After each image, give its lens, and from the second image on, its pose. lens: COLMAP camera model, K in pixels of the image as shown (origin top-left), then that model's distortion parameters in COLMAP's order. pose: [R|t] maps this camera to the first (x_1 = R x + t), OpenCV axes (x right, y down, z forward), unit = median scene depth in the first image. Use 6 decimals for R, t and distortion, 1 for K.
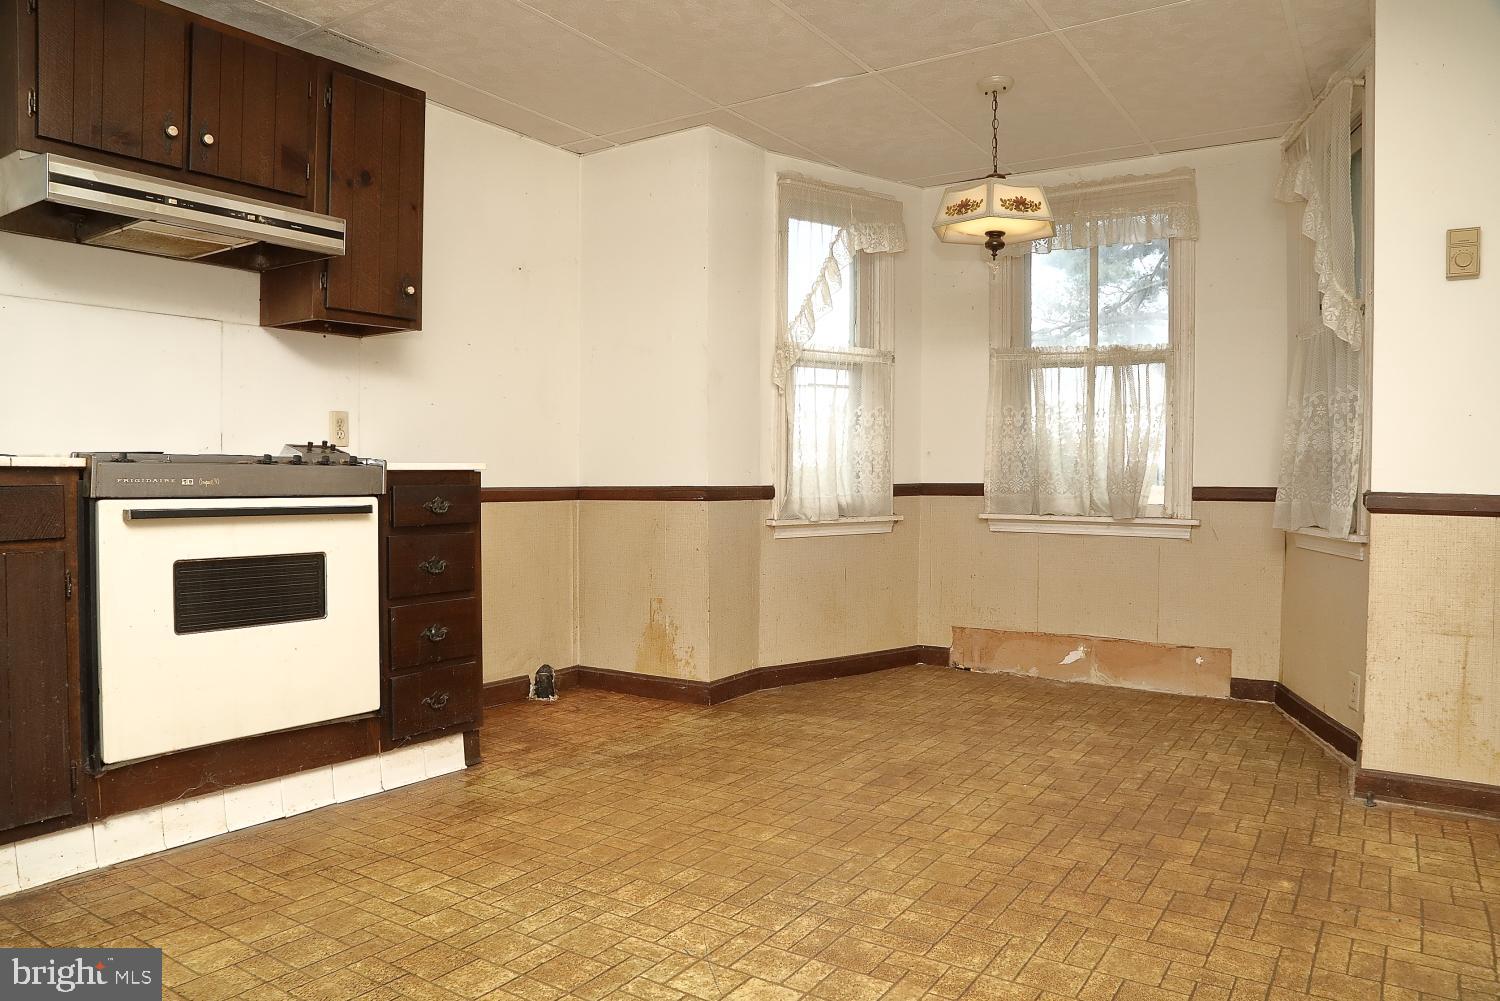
lens RADIAL K [[1032.8, 0, 752.2], [0, 1032.8, 499.5], [0, 0, 1]] dist [-0.070086, 0.014356]
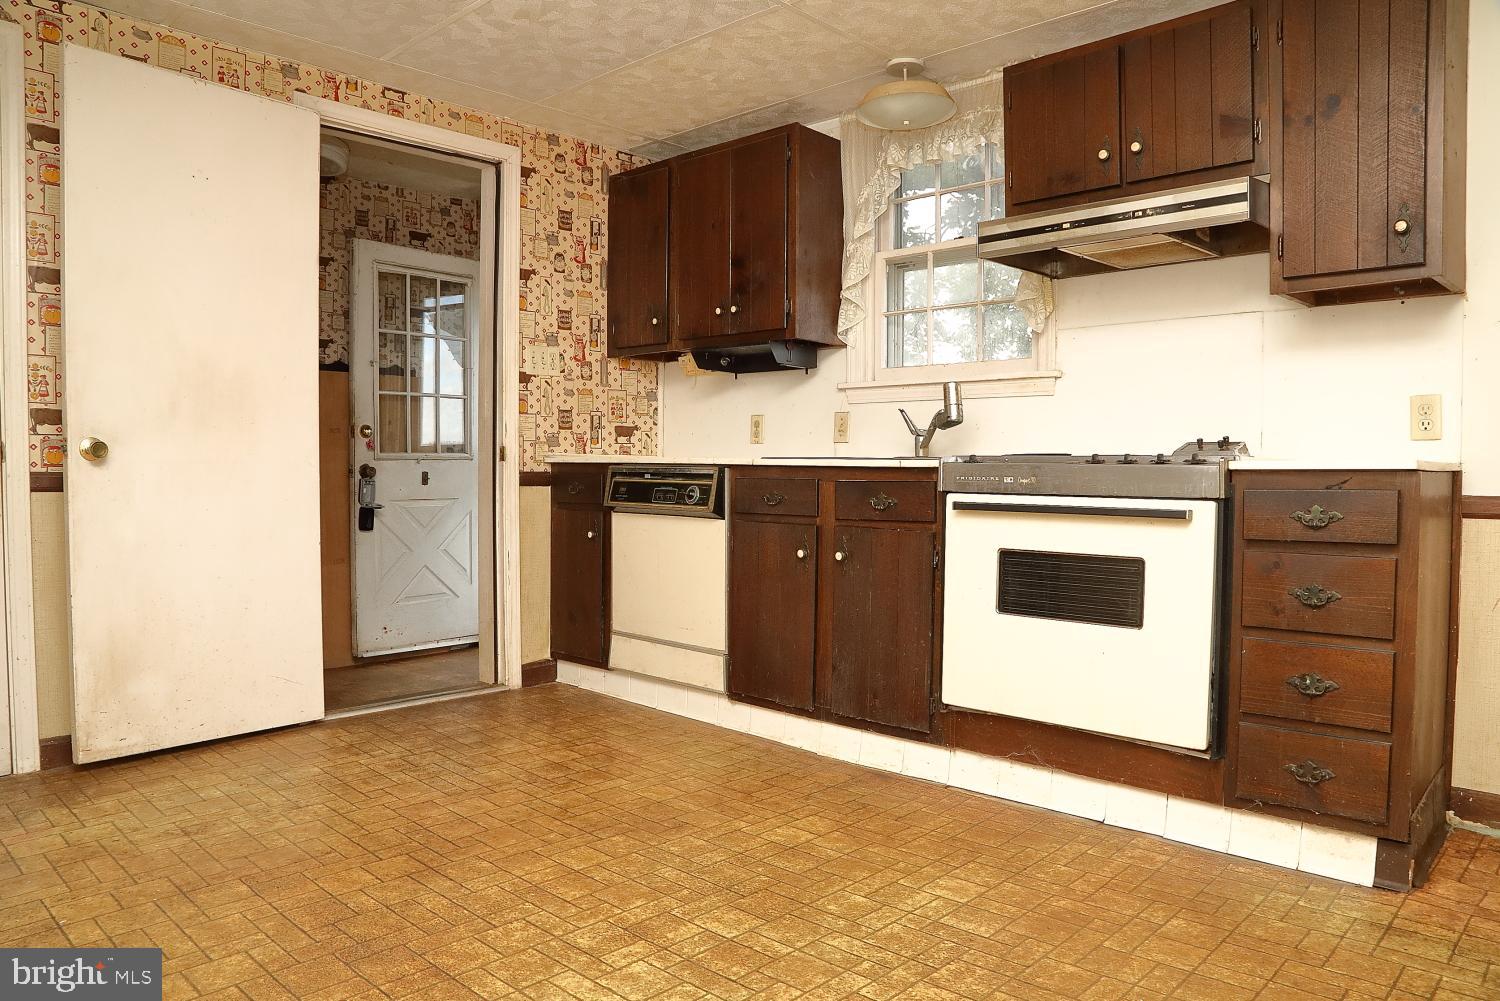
lens RADIAL K [[1032.8, 0, 752.0], [0, 1032.8, 500.5], [0, 0, 1]] dist [-0.070086, 0.014356]
pose [[-0.156303, 0.022667, -0.987449, 0.585178], [-0.029675, 0.999178, 0.027634, -0.016655], [0.987263, 0.033622, -0.155502, 0.840379]]
